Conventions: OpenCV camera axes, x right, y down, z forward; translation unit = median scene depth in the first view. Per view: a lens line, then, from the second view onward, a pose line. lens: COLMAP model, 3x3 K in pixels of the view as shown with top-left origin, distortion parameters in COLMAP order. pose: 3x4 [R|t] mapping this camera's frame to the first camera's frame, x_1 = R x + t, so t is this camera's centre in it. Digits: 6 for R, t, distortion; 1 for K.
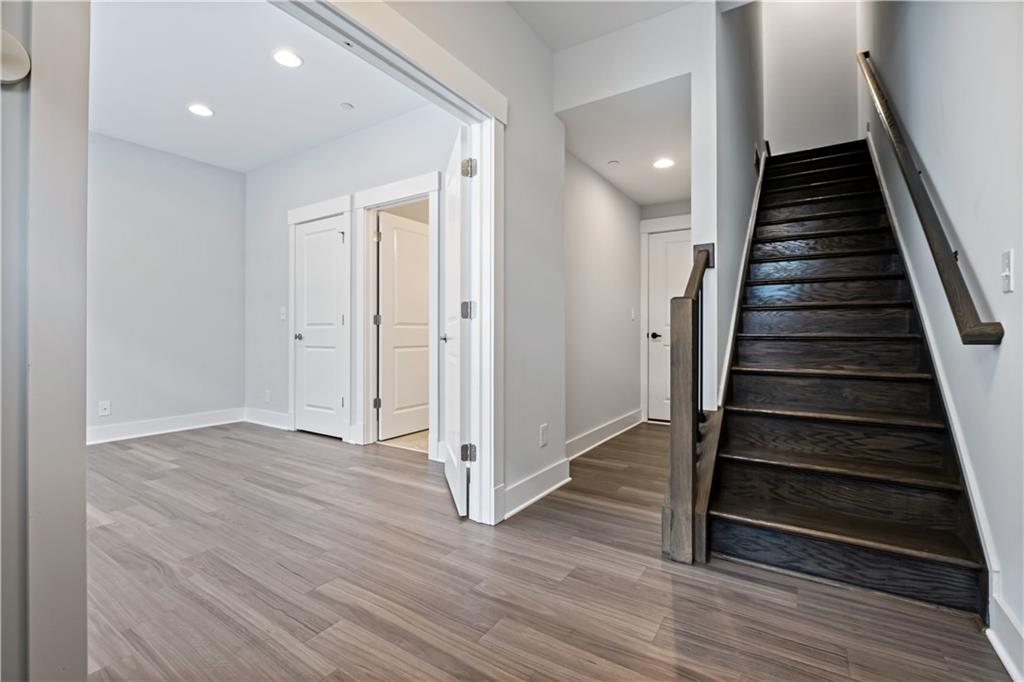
lens RADIAL K [[446.4, 0, 513.5], [0, 446.4, 335.2], [0, 0, 1]] dist [-0.007809, -0.000658]
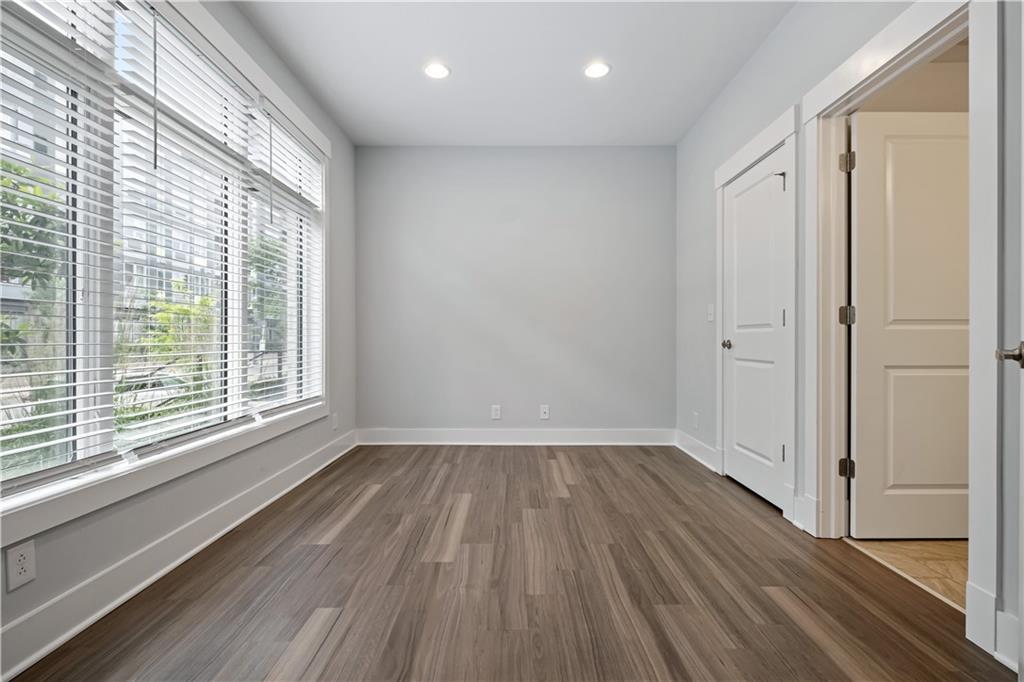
lens RADIAL K [[446.4, 0, 542.4], [0, 446.4, 339.0], [0, 0, 1]] dist [-0.007809, -0.000658]
pose [[0.546292, 0.001637, -0.837593, -0.054294], [-0.005828, 0.999981, -0.001847, -0.002450], [0.837574, 0.005890, 0.546291, 0.395392]]
